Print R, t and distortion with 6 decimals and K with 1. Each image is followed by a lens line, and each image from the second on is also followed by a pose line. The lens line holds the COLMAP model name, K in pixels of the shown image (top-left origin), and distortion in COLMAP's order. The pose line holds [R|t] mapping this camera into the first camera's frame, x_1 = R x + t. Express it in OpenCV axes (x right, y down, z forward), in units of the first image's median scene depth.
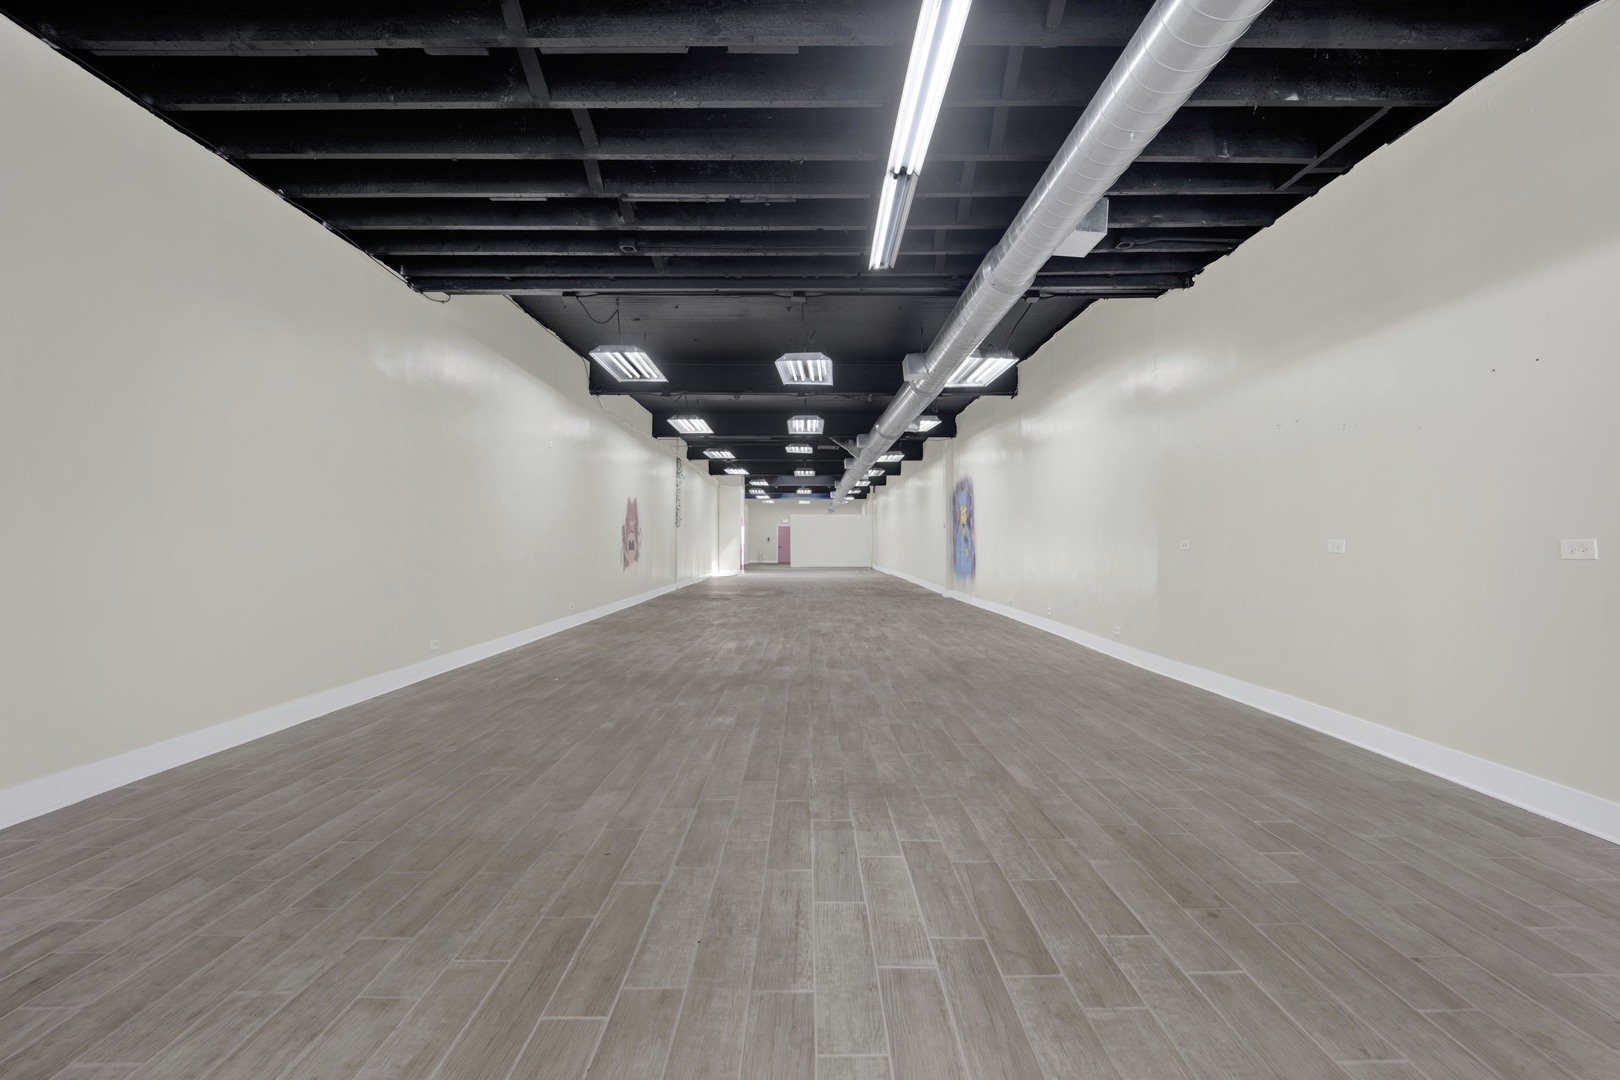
lens RADIAL K [[702.0, 0, 810.2], [0, 702.0, 541.1], [0, 0, 1]] dist [-0.018974, -0.001194]
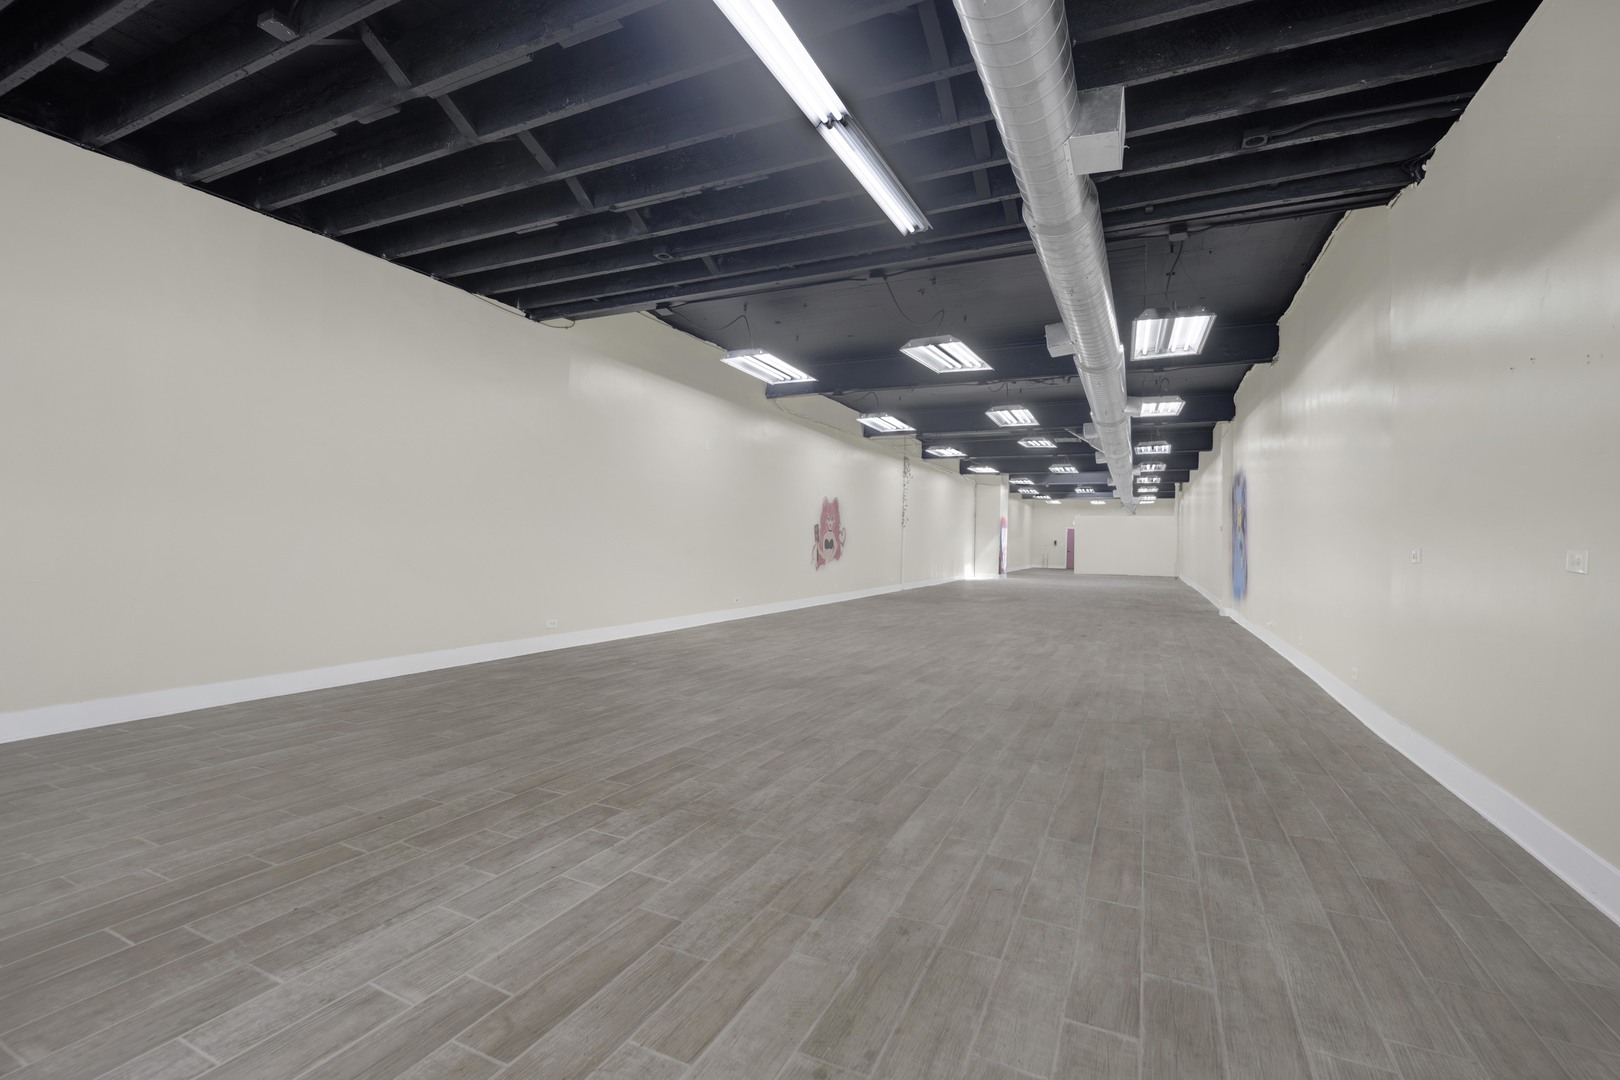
lens RADIAL K [[702.0, 0, 804.7], [0, 702.0, 536.7], [0, 0, 1]] dist [-0.018974, -0.001194]
pose [[0.892901, 0.016190, -0.449963, 0.547945], [-0.020159, 0.999789, -0.004029, 0.000470], [0.449802, 0.012669, 0.893038, 0.226311]]
